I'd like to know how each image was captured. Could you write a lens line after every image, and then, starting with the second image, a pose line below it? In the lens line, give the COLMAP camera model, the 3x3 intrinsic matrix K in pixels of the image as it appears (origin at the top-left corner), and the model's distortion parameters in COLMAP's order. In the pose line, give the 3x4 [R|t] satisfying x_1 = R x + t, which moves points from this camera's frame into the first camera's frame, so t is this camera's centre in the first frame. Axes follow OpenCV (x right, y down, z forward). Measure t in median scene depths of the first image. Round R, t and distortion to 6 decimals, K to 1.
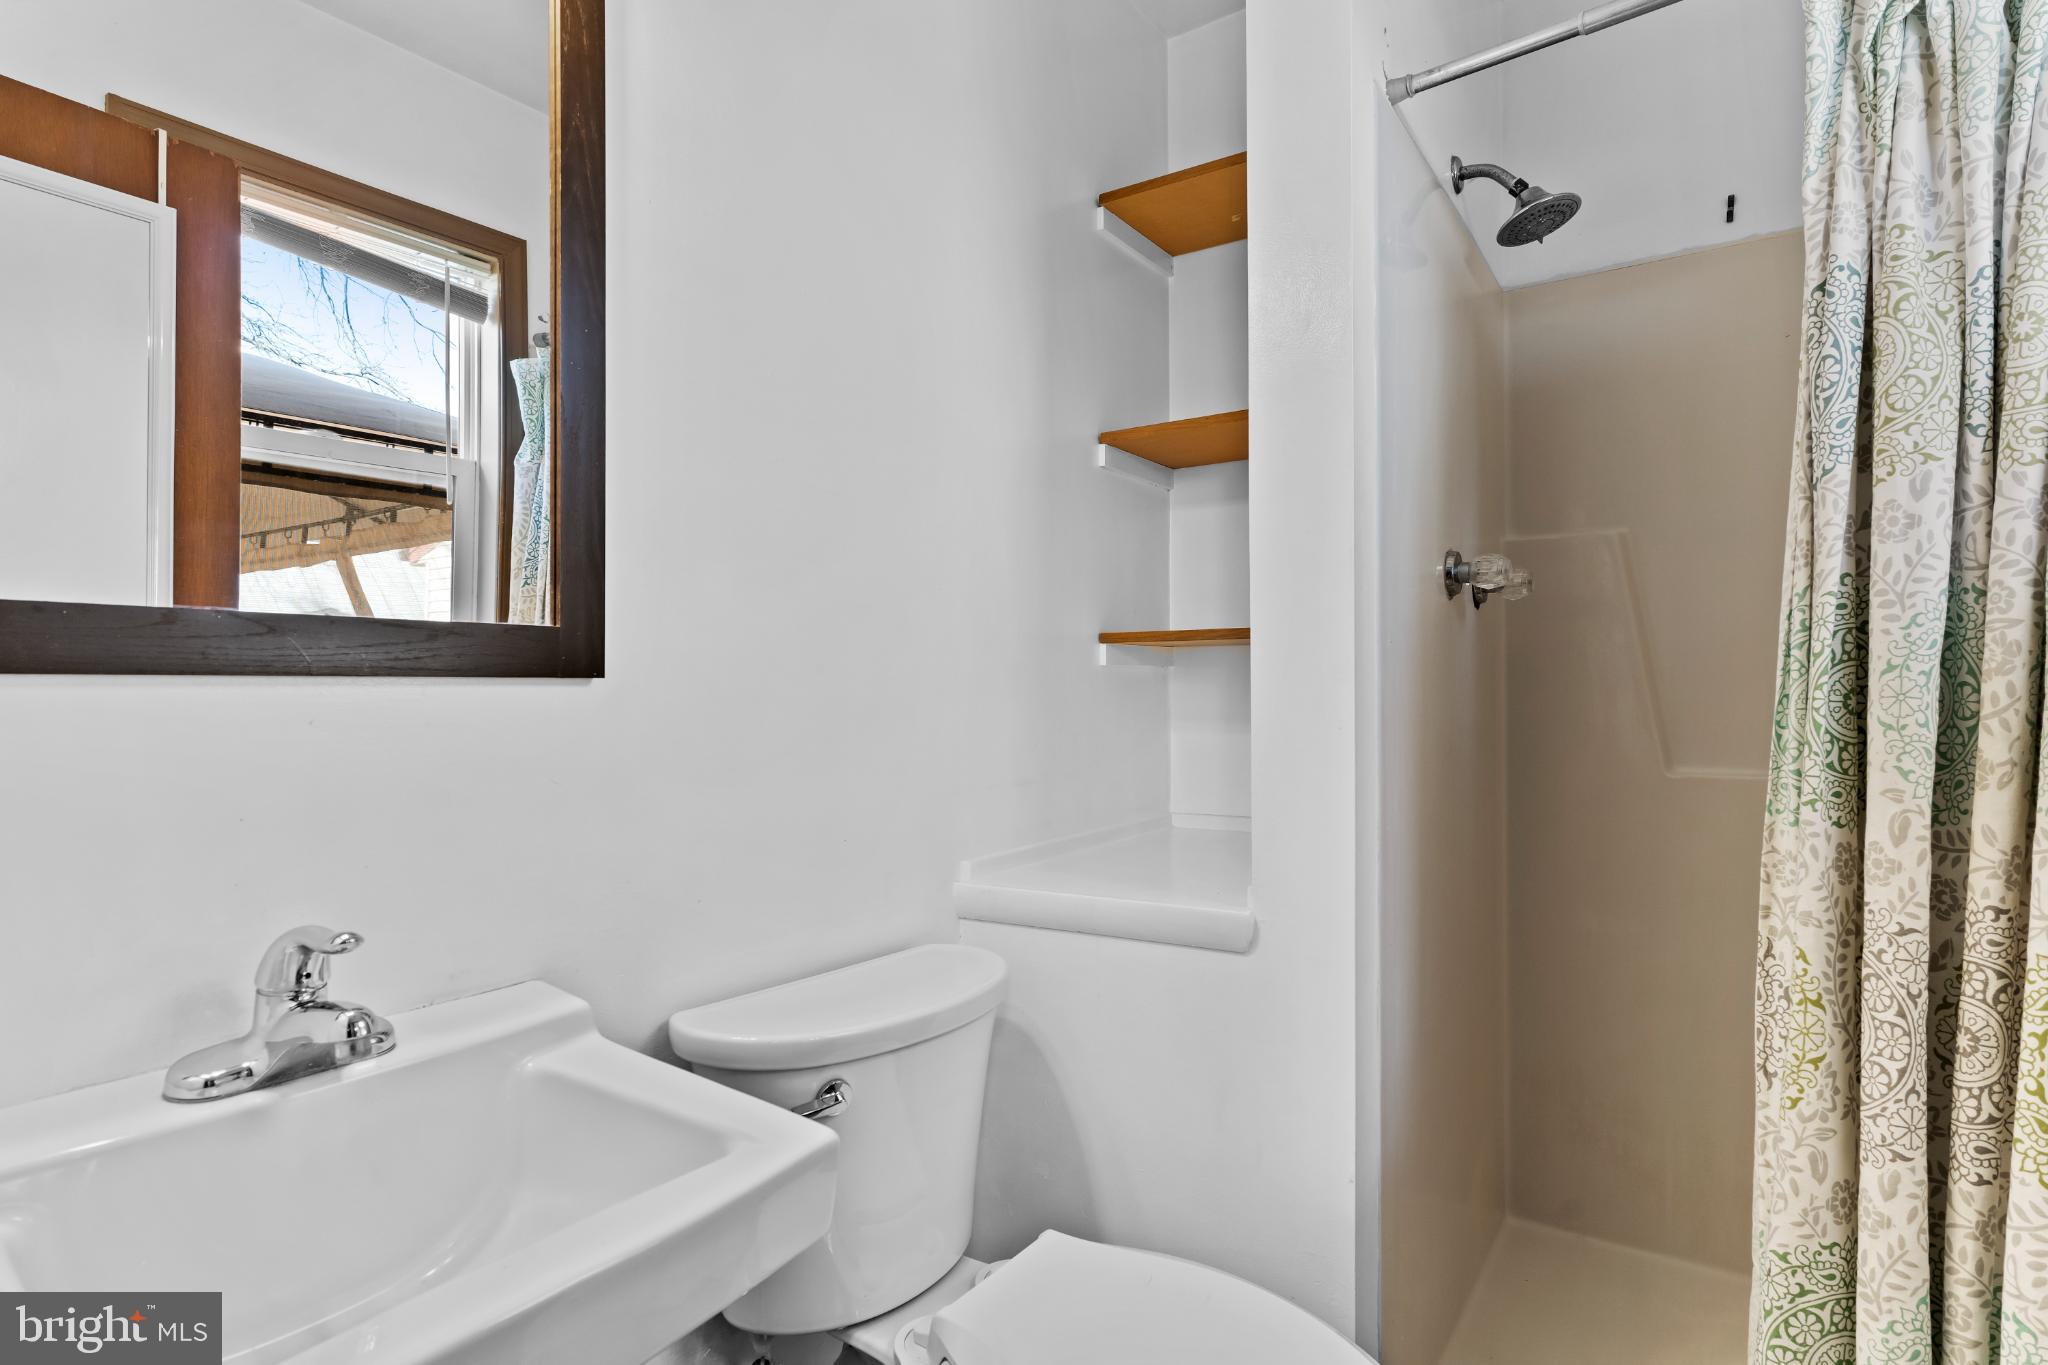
lens RADIAL K [[1057.3, 0, 1010.7], [0, 1057.3, 687.3], [0, 0, 1]] dist [-0.005137, 0.002848]
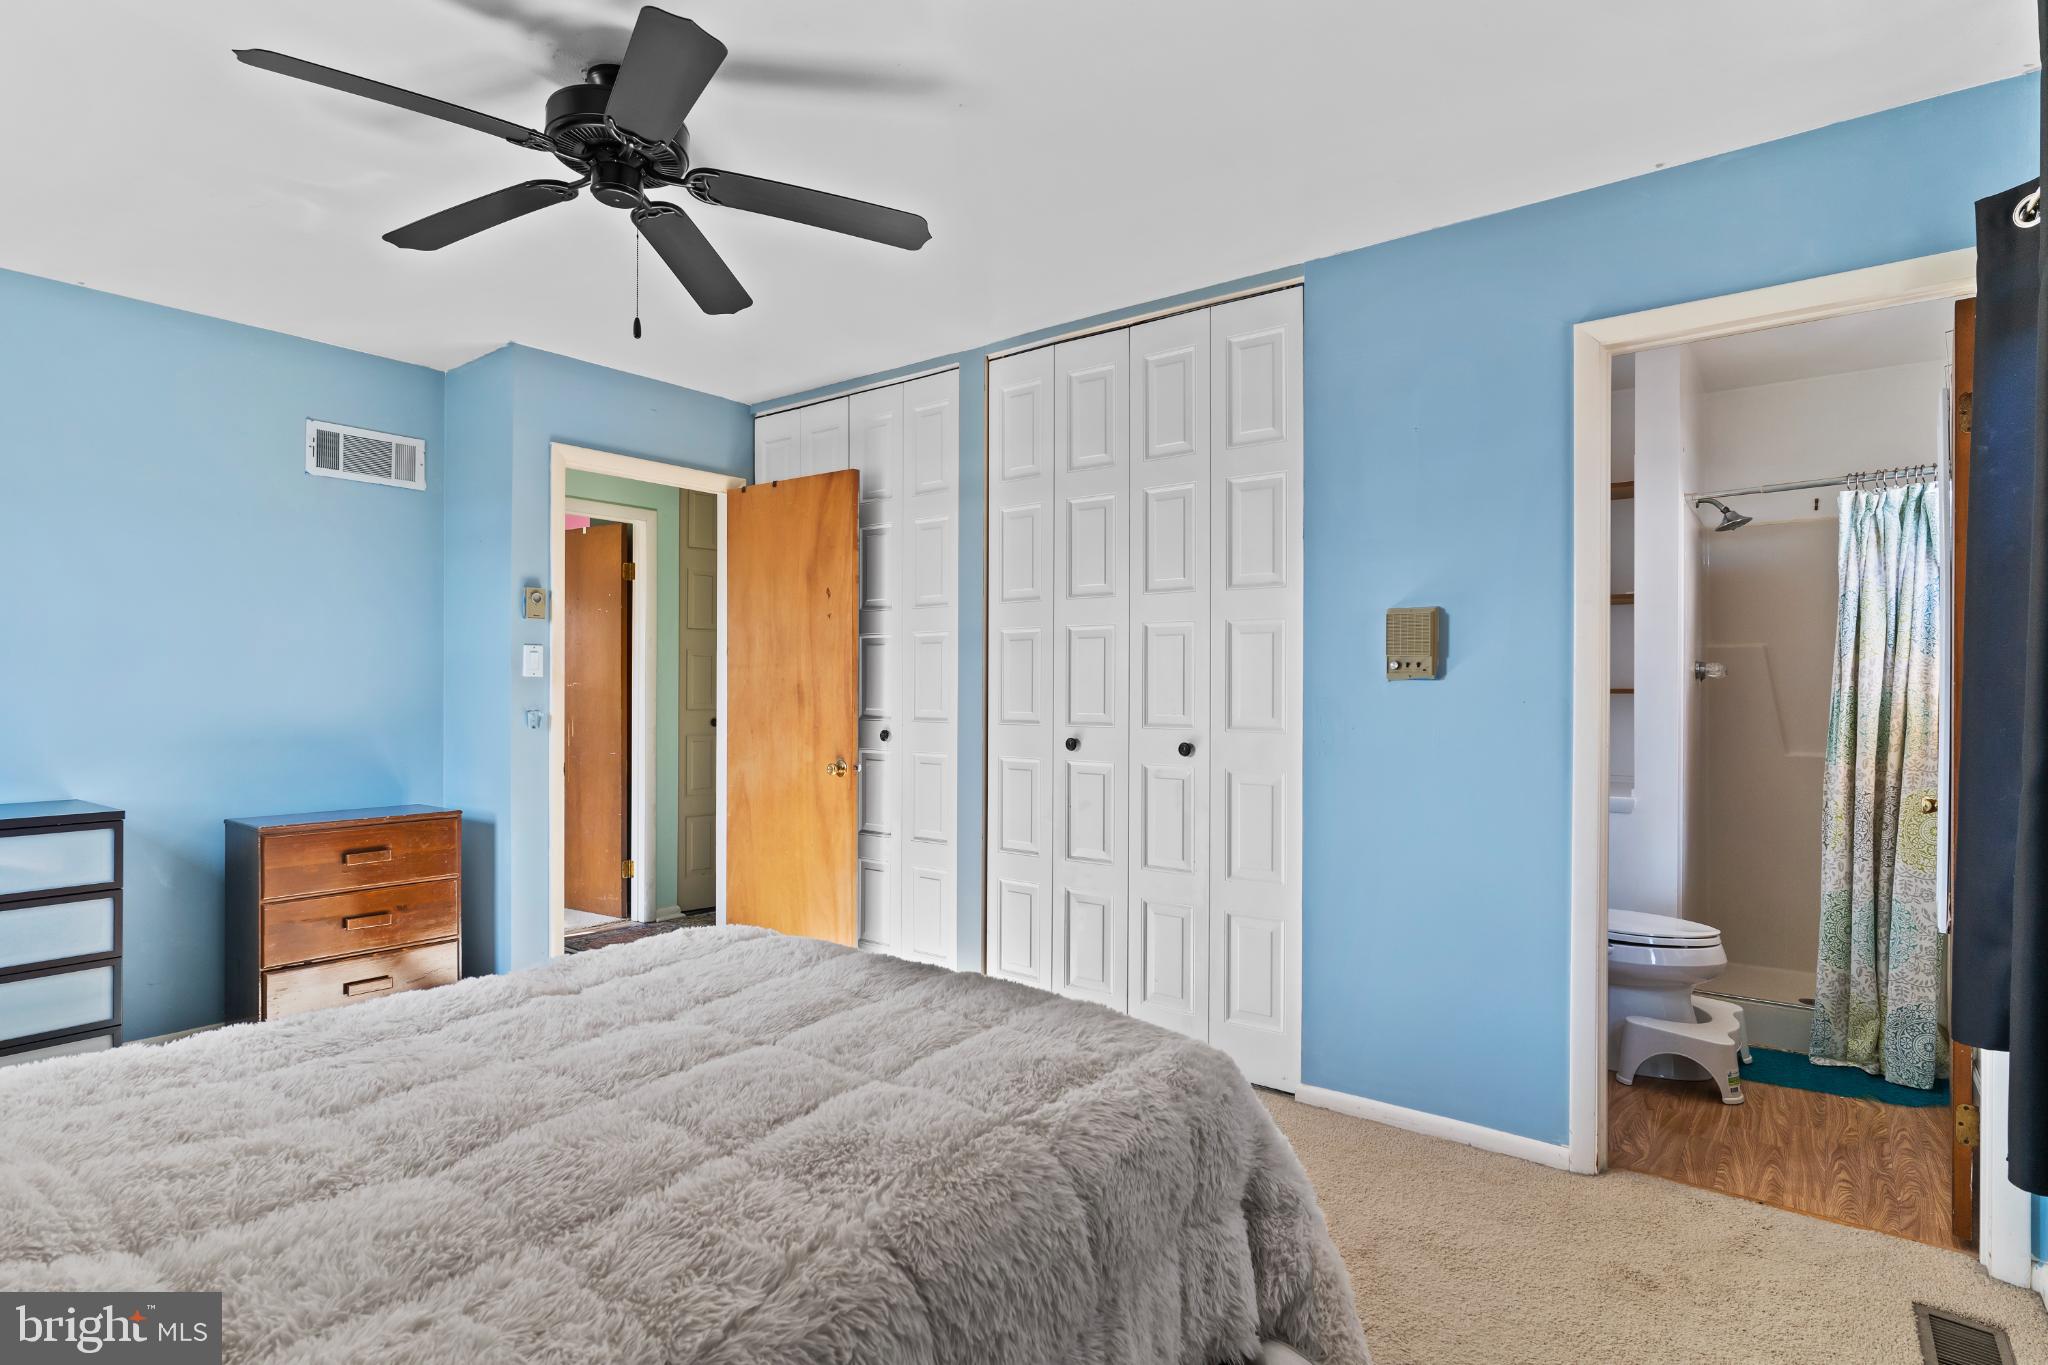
lens RADIAL K [[1057.3, 0, 1038.4], [0, 1057.3, 689.1], [0, 0, 1]] dist [-0.005137, 0.002848]
pose [[0.999323, 0.008855, -0.035722, -1.631989], [-0.009050, 0.999945, -0.005284, -0.061322], [0.035673, 0.005603, 0.999348, -2.393406]]
